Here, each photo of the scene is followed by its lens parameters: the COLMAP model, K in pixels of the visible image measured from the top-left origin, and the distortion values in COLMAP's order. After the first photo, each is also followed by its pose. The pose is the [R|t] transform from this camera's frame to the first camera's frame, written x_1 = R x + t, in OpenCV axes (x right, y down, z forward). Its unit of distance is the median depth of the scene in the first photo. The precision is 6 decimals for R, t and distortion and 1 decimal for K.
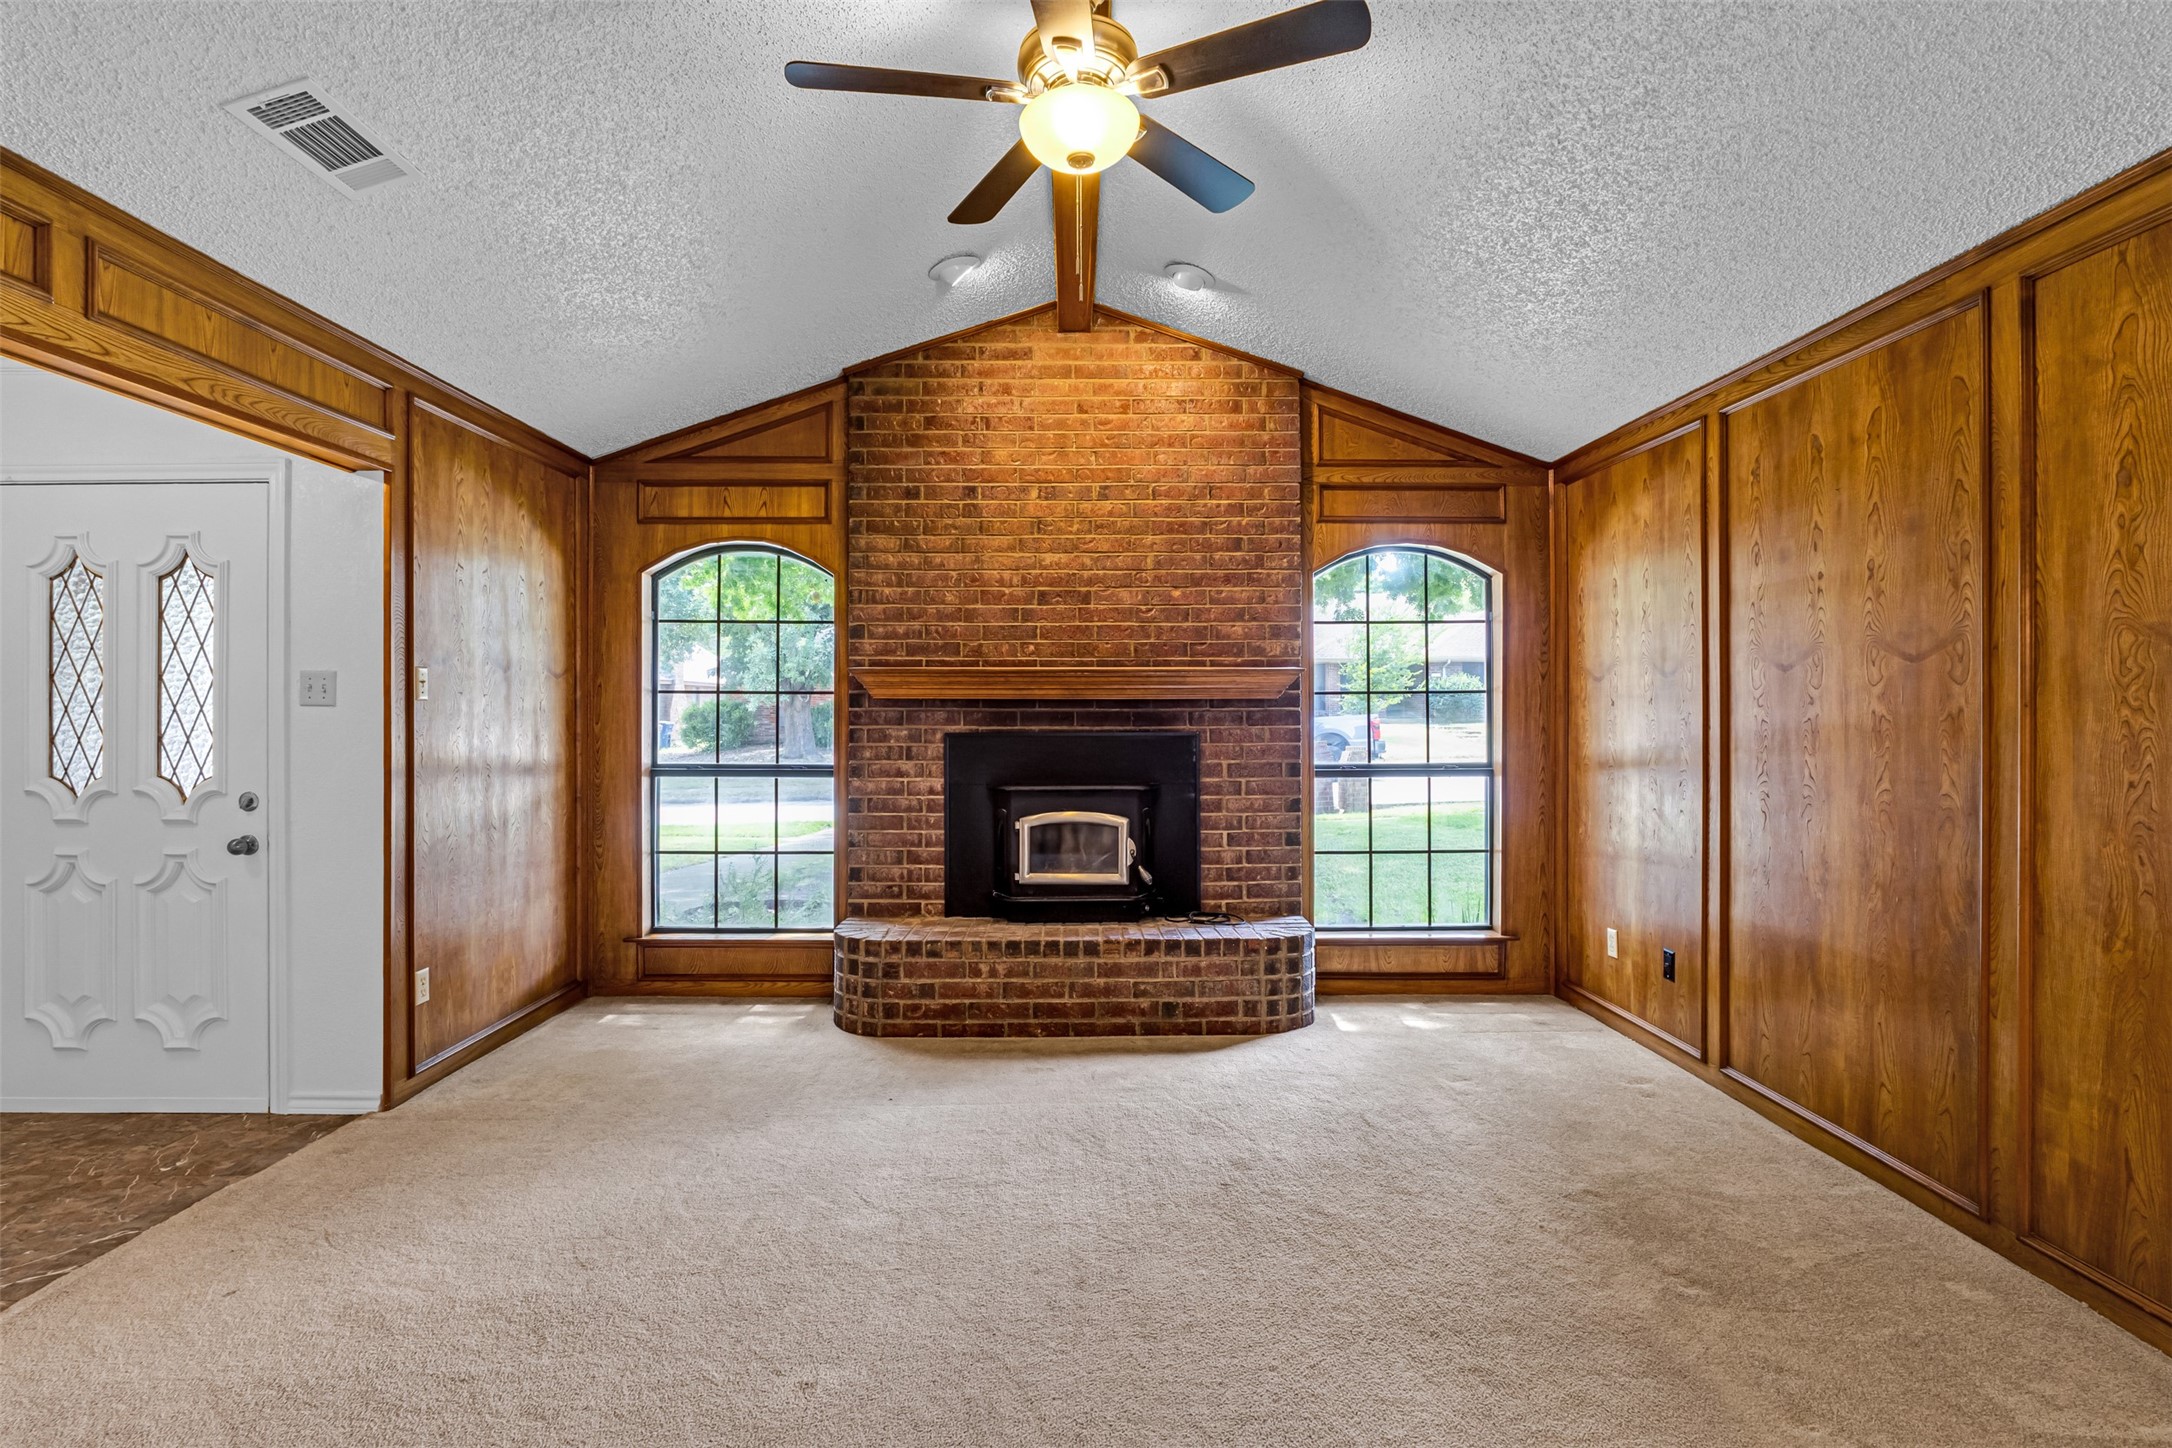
lens RADIAL K [[1023.4, 0, 1086.1], [0, 1023.4, 711.4], [0, 0, 1]] dist [-0.021965, 0.006273]
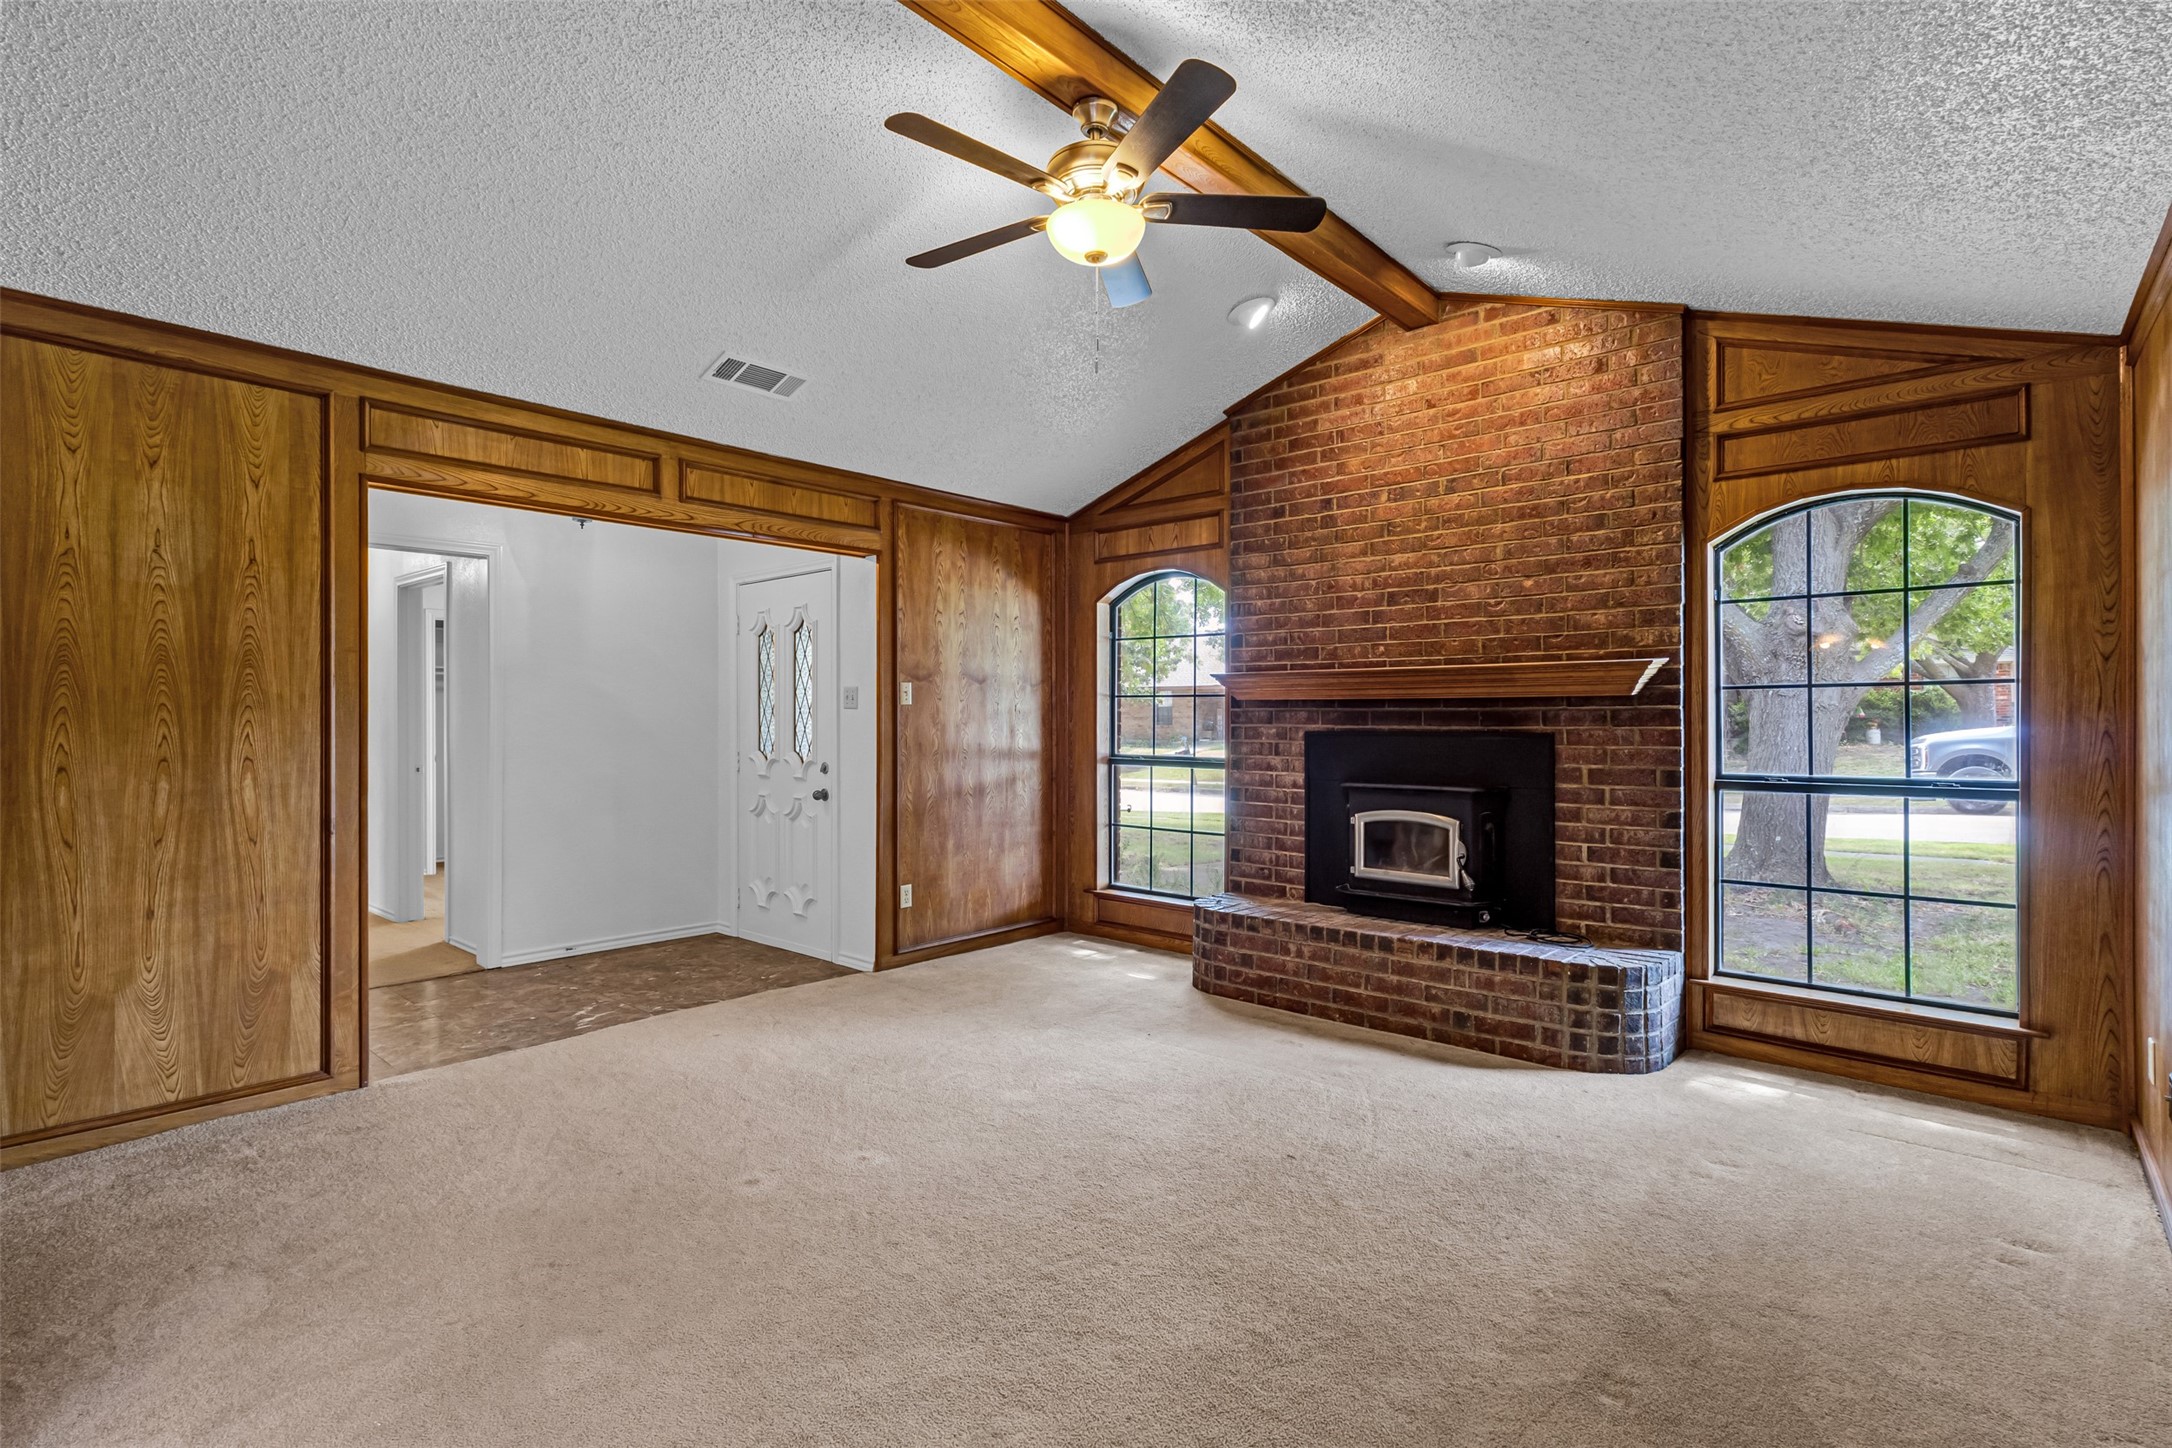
lens RADIAL K [[1030.6, 0, 1082.3], [0, 1030.6, 718.9], [0, 0, 1]] dist [-0.003996, 0.011165]
pose [[0.741736, 0.001818, -0.670689, 0.429215], [0.001738, 0.999988, 0.004633, 0.002702], [0.670690, -0.004602, 0.741724, 0.038405]]
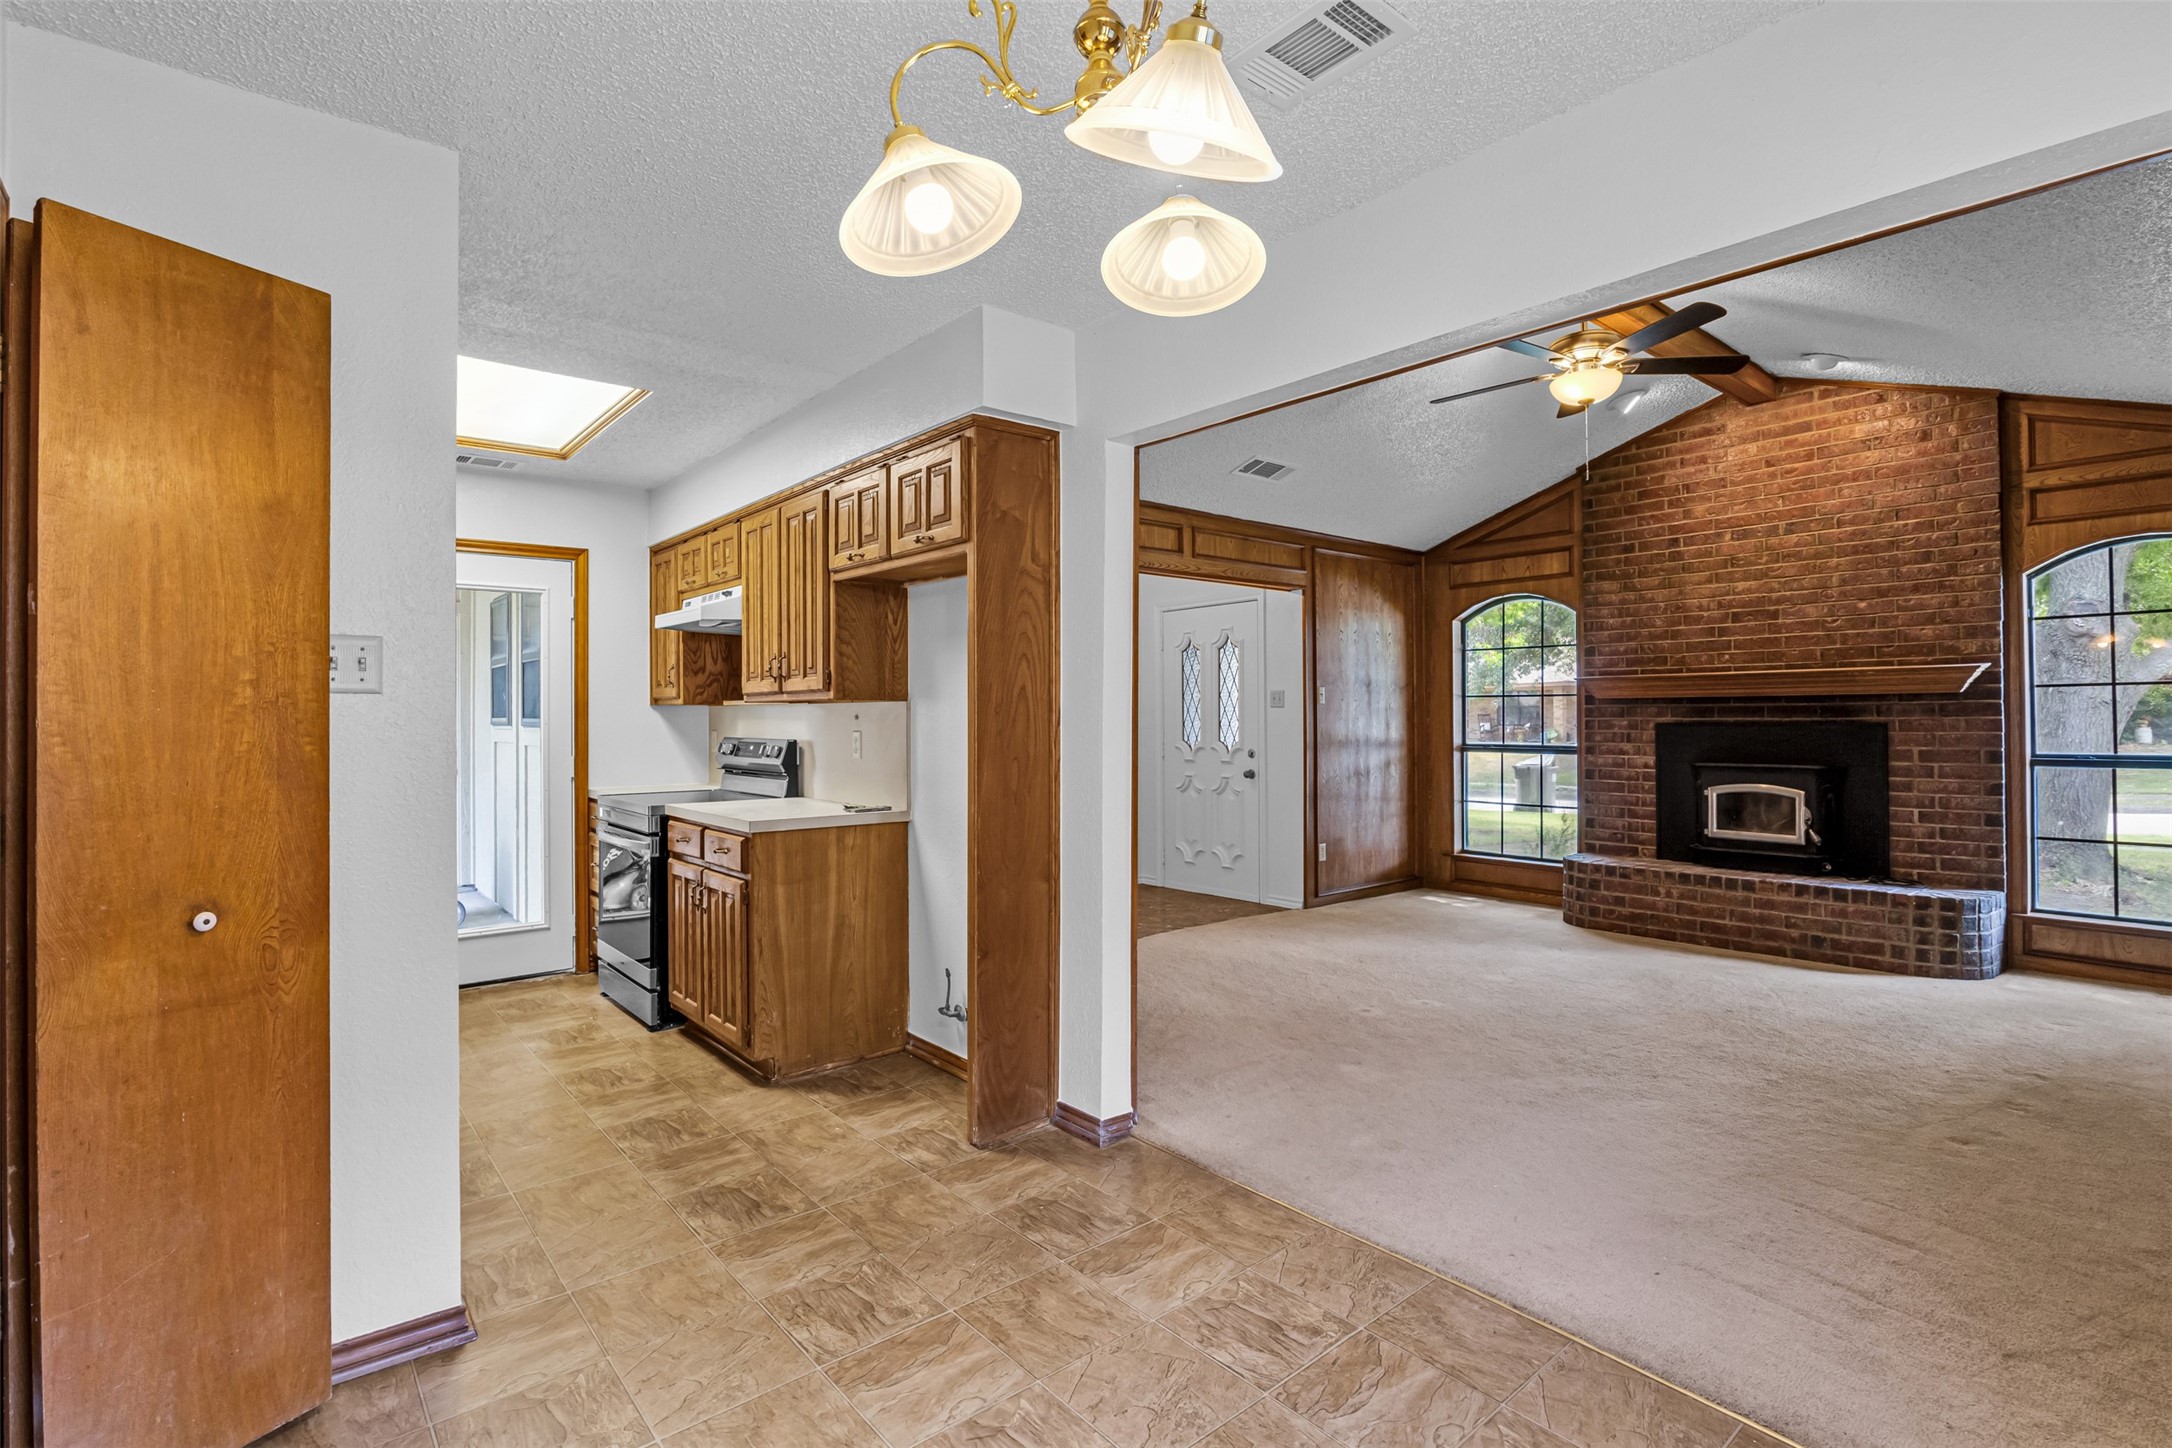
lens RADIAL K [[1023.4, 0, 1086.1], [0, 1023.4, 711.4], [0, 0, 1]] dist [-0.021965, 0.006273]
pose [[0.632021, -0.008137, -0.774909, 0.441285], [0.006228, 0.999966, -0.005421, 0.008651], [0.774926, -0.001401, 0.632050, -0.446447]]
